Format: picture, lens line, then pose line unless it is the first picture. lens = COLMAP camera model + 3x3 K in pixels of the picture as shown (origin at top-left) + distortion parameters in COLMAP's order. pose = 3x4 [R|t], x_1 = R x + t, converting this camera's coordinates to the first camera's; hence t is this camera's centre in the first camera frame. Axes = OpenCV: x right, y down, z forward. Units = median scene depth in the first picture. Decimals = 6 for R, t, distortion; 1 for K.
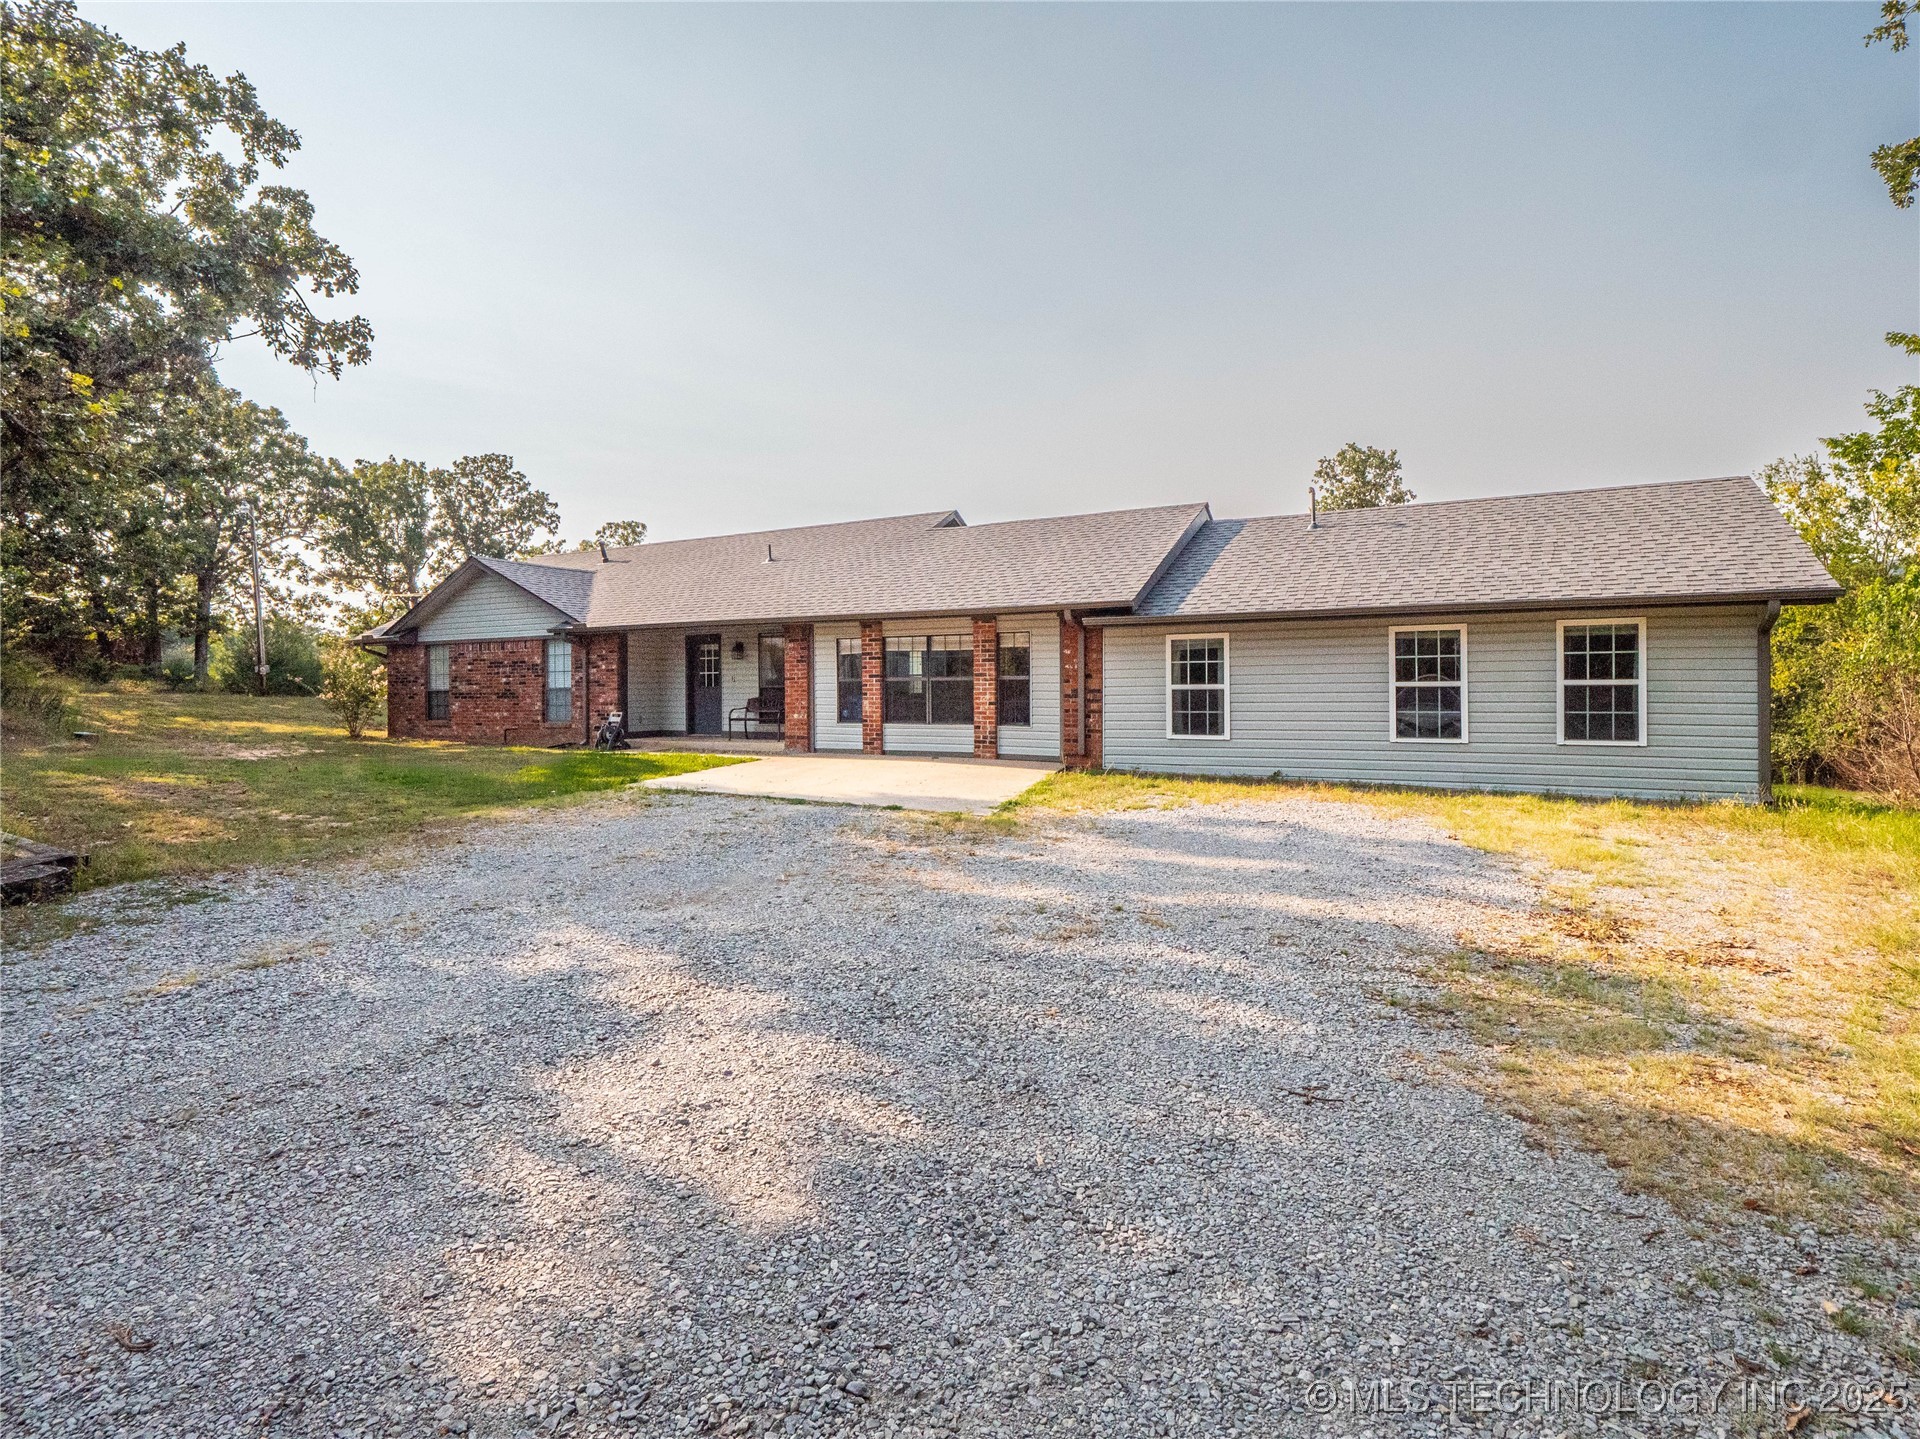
lens RADIAL K [[961.3, 0, 956.3], [0, 961.3, 693.2], [0, 0, 1]] dist [0.006630, -0.016339]
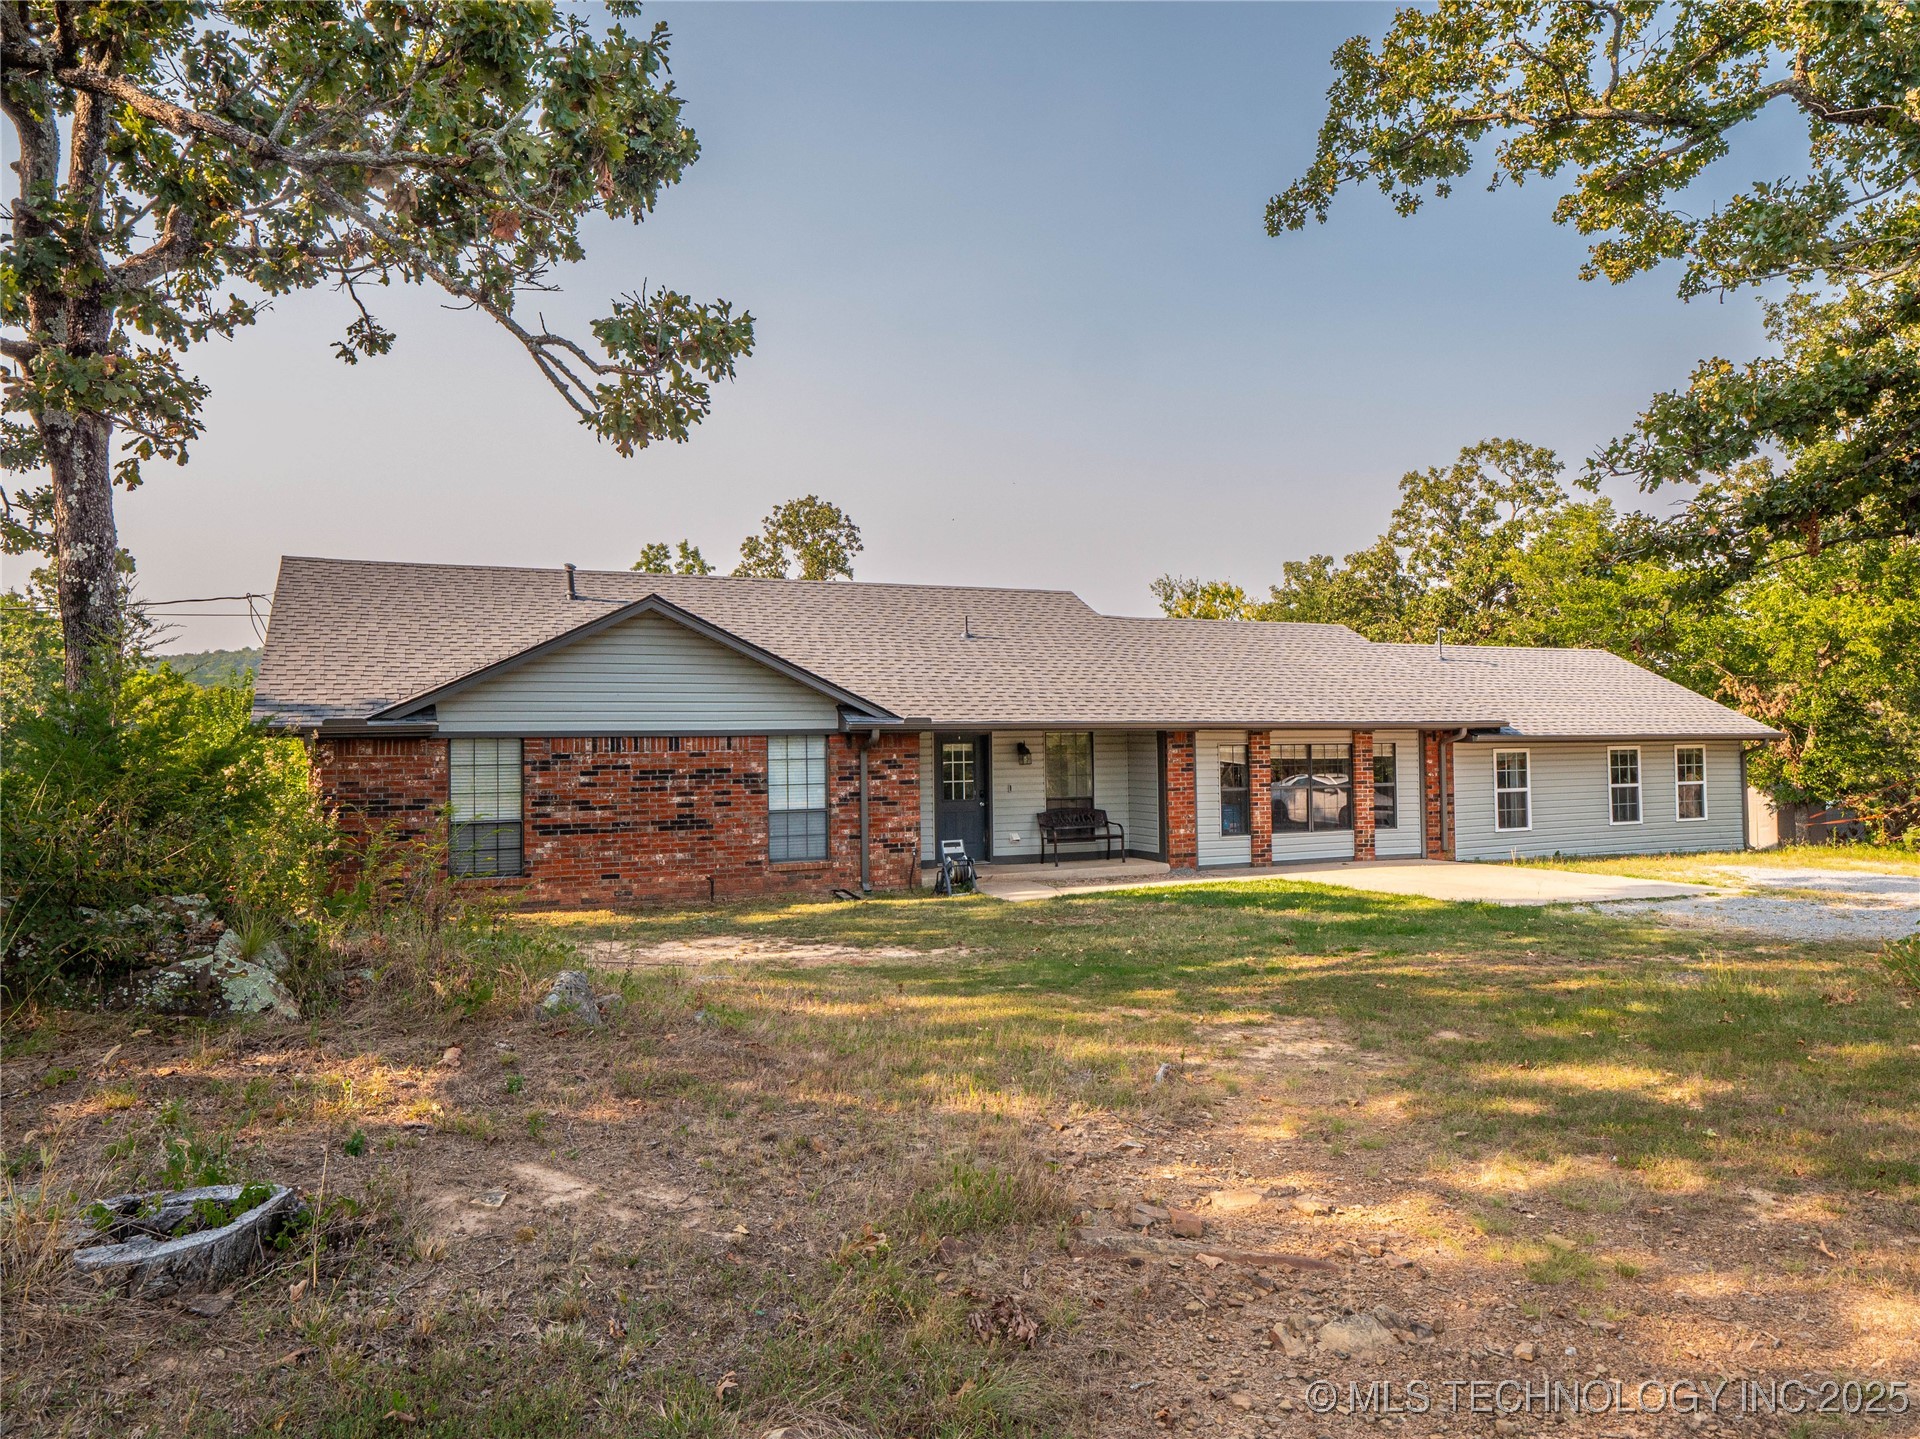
lens RADIAL K [[1281.4, 0, 960.0], [0, 1281.4, 719.5], [0, 0, 1]] dist [0.000644, 0.000068]
pose [[0.594744, 0.016358, 0.803749, -1.249456], [0.011719, 0.999510, -0.029014, -0.047858], [-0.803830, 0.026675, 0.594261, 0.458144]]
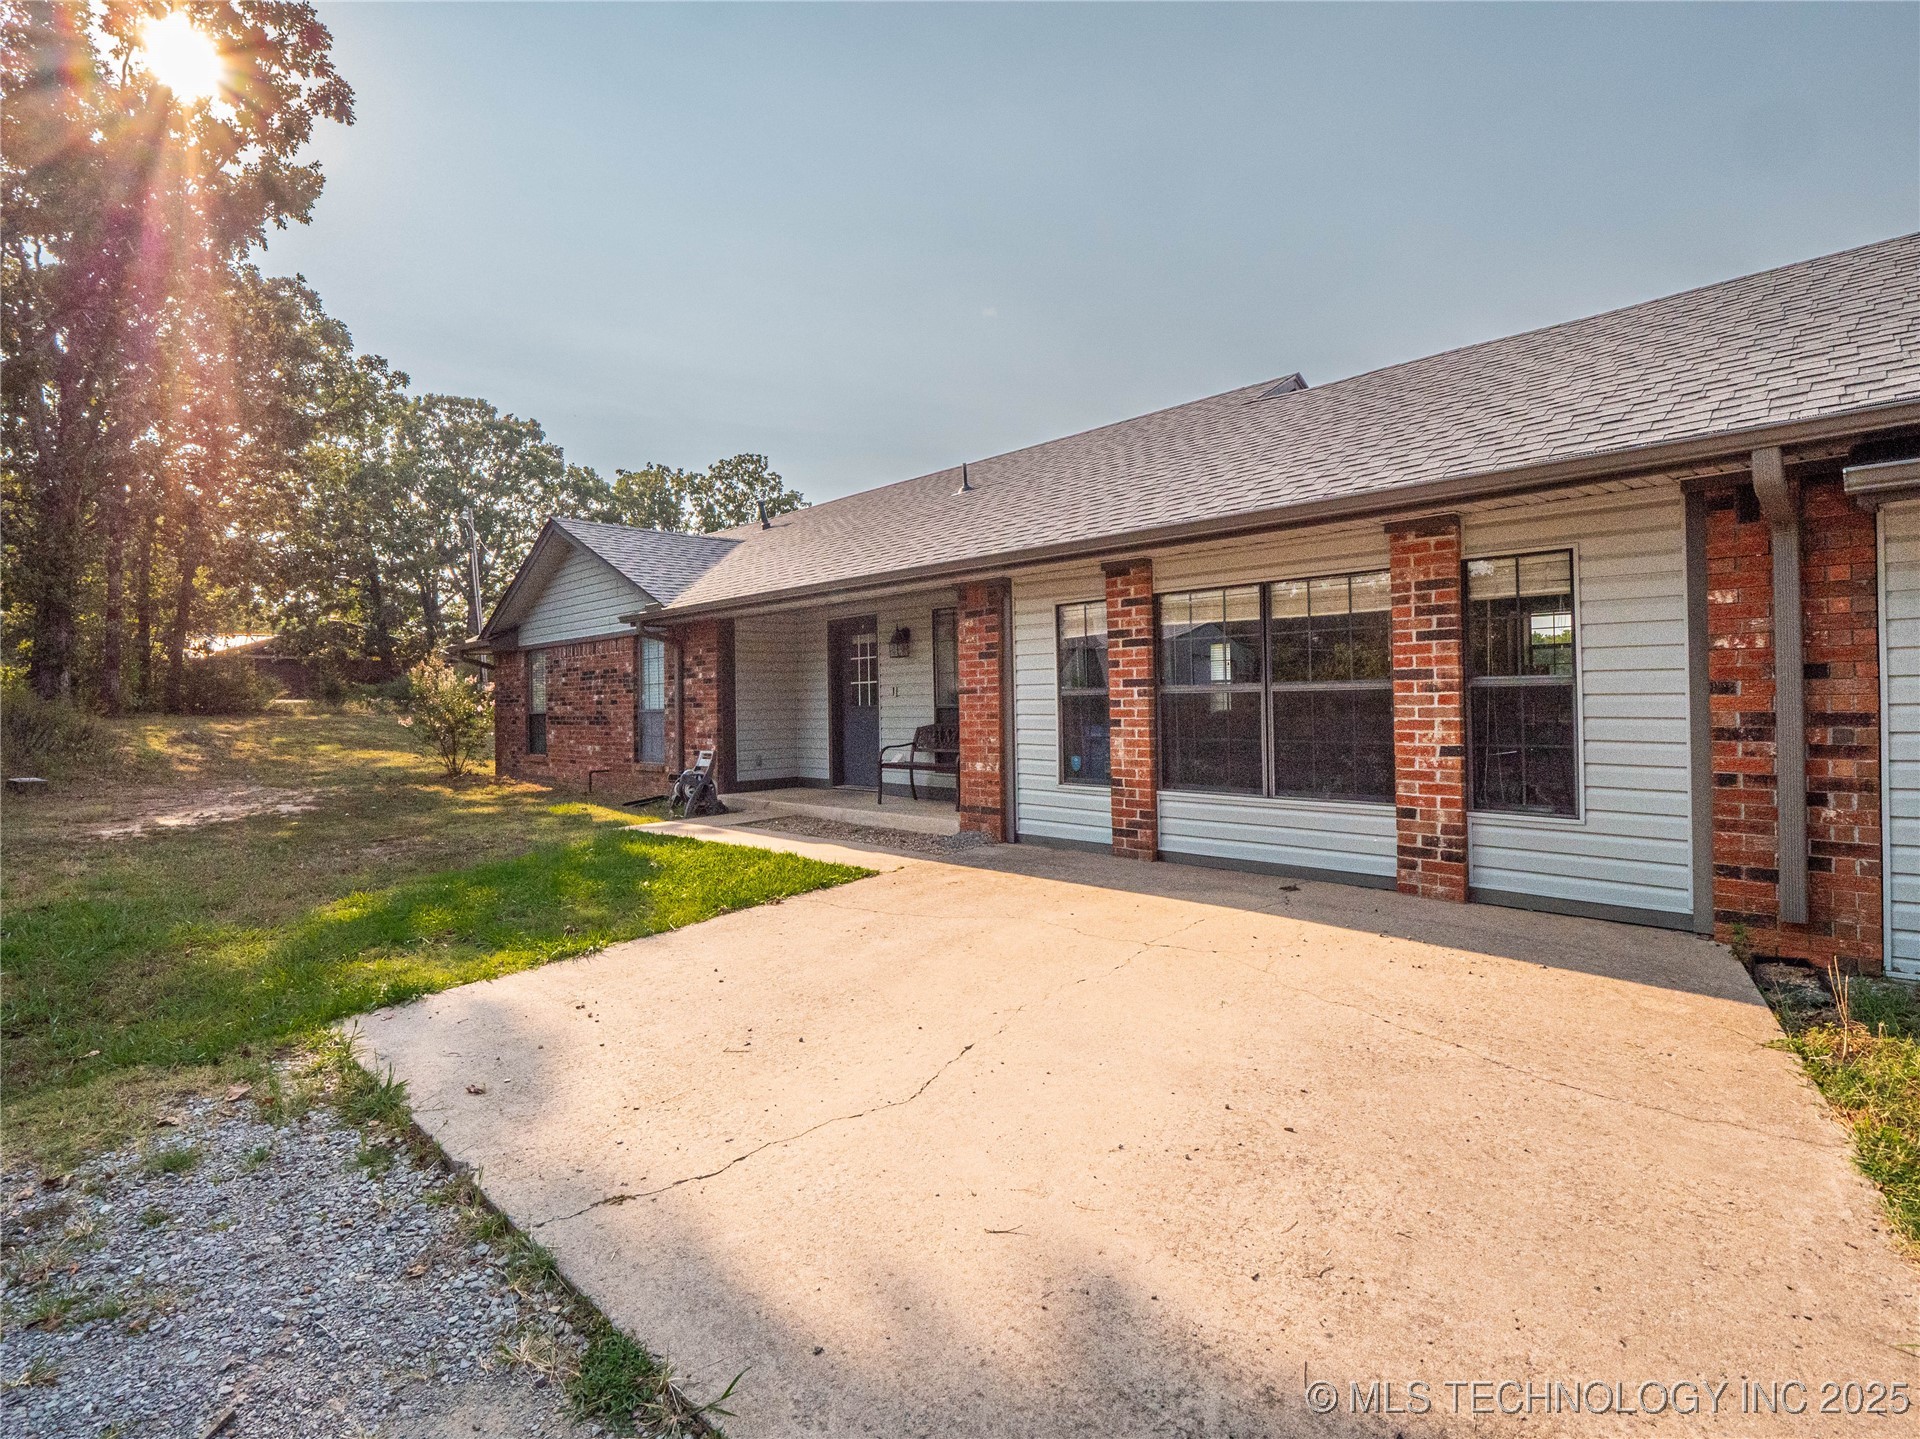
lens RADIAL K [[961.3, 0, 956.3], [0, 961.3, 693.2], [0, 0, 1]] dist [0.006630, -0.016339]
pose [[0.954531, -0.012870, -0.297832, -0.030503], [0.009873, 0.999884, -0.011566, -0.008230], [0.297947, 0.008099, 0.954548, 0.525561]]
